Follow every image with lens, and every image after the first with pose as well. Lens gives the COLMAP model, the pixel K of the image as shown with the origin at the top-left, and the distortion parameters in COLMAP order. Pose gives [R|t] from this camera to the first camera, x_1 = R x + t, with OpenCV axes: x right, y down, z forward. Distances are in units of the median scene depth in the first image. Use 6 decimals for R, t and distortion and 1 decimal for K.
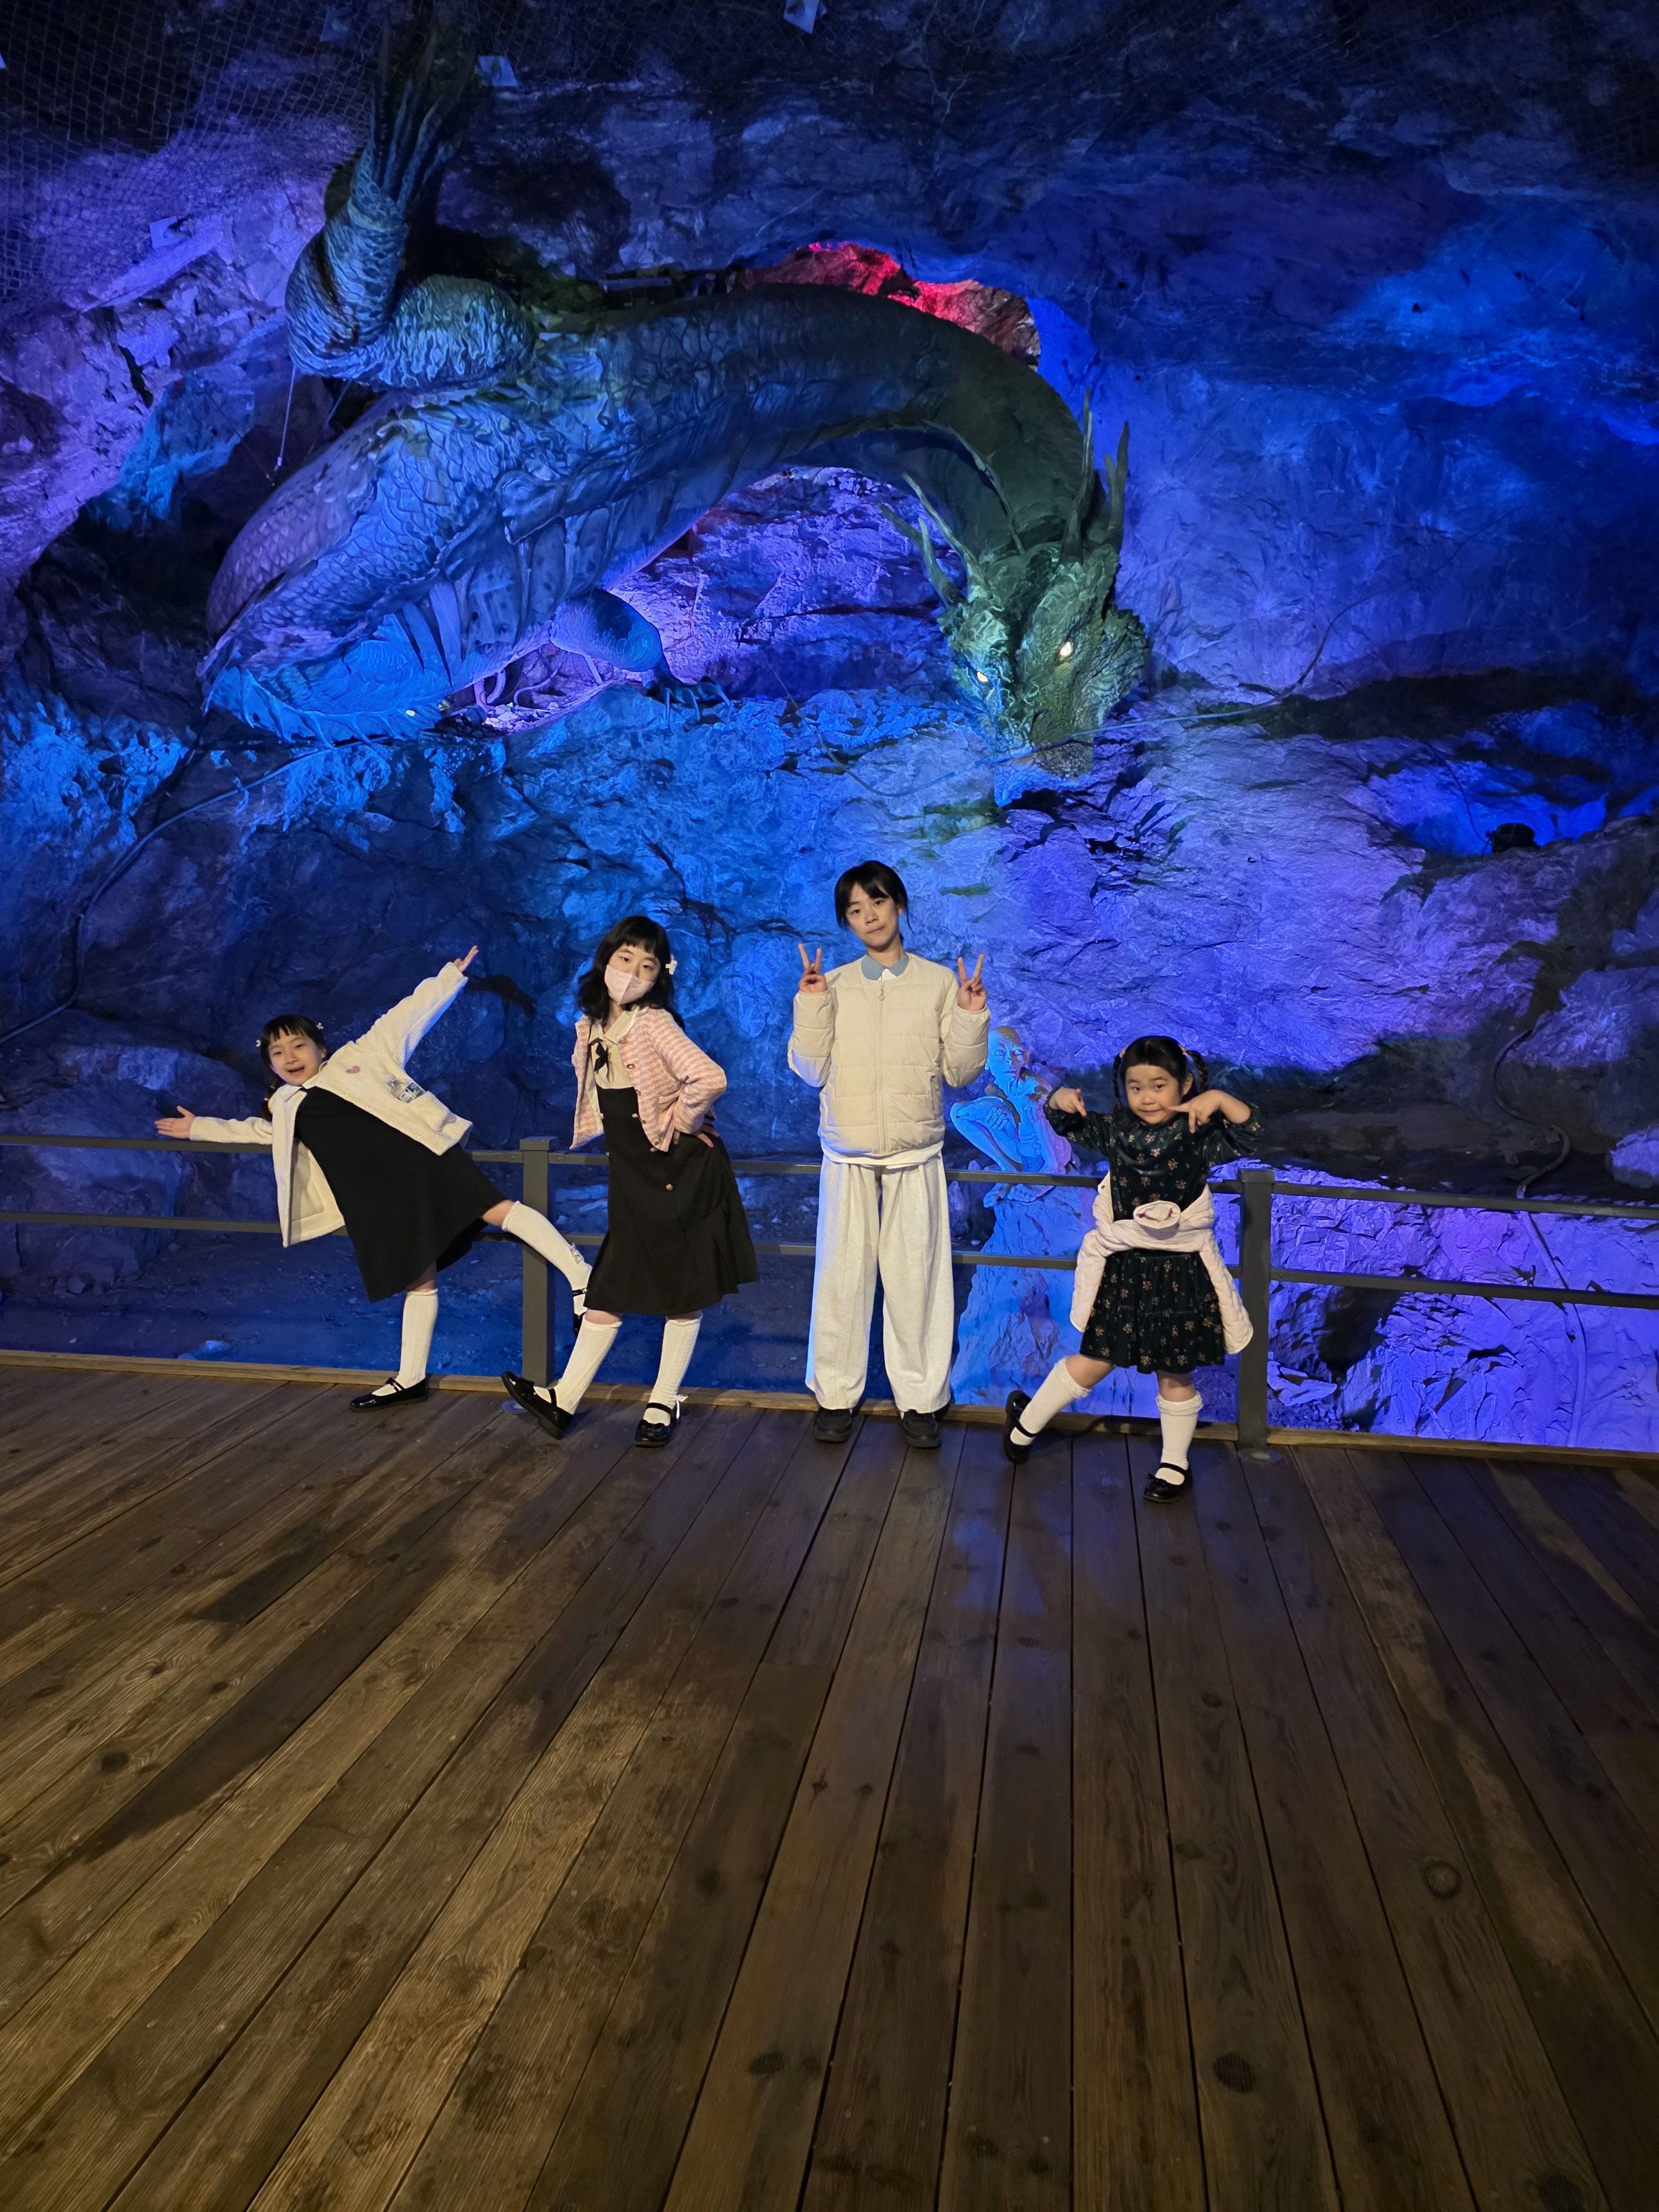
lens RADIAL K [[1656.6, 0, 832.8], [0, 1656.6, 1074.6], [0, 0, 1]] dist [0.075490, -0.080939]
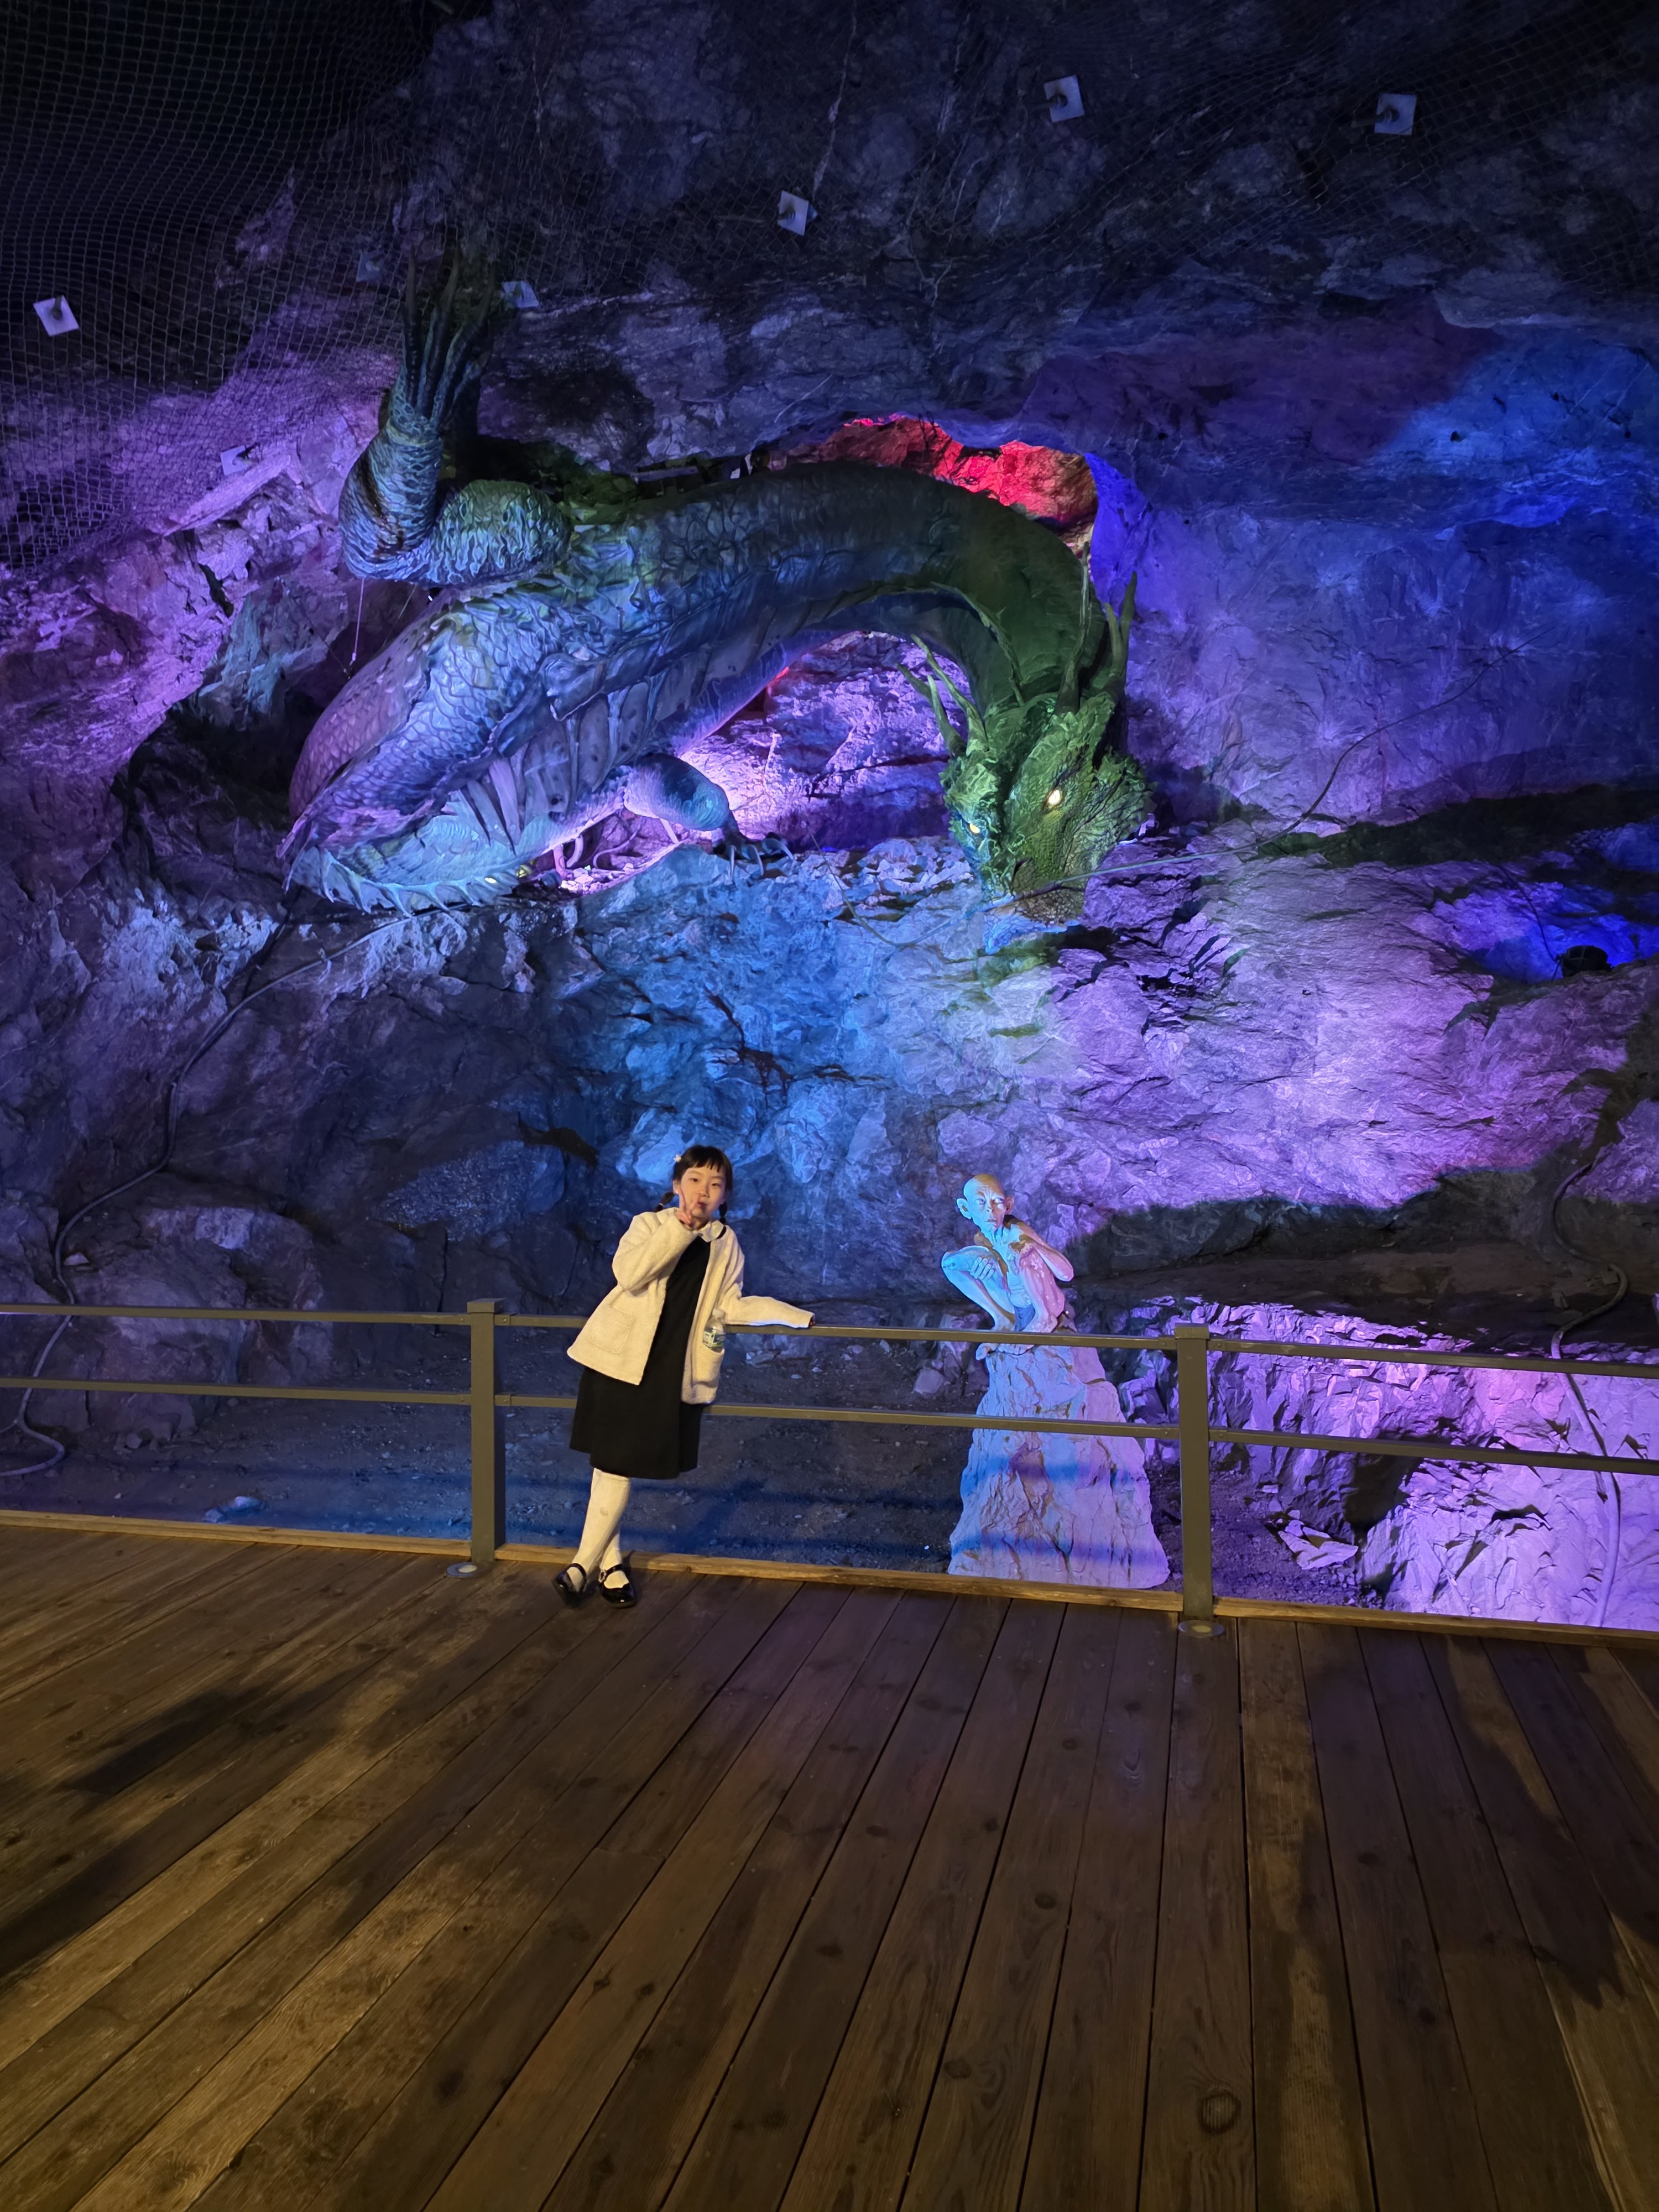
lens RADIAL K [[1656.6, 0, 832.8], [0, 1656.6, 1074.6], [0, 0, 1]] dist [0.075490, -0.080939]
pose [[0.992282, -0.029039, -0.120550, 0.101522], [0.019463, 0.996615, -0.079869, -0.008872], [0.122461, 0.076906, 0.989489, 0.002349]]
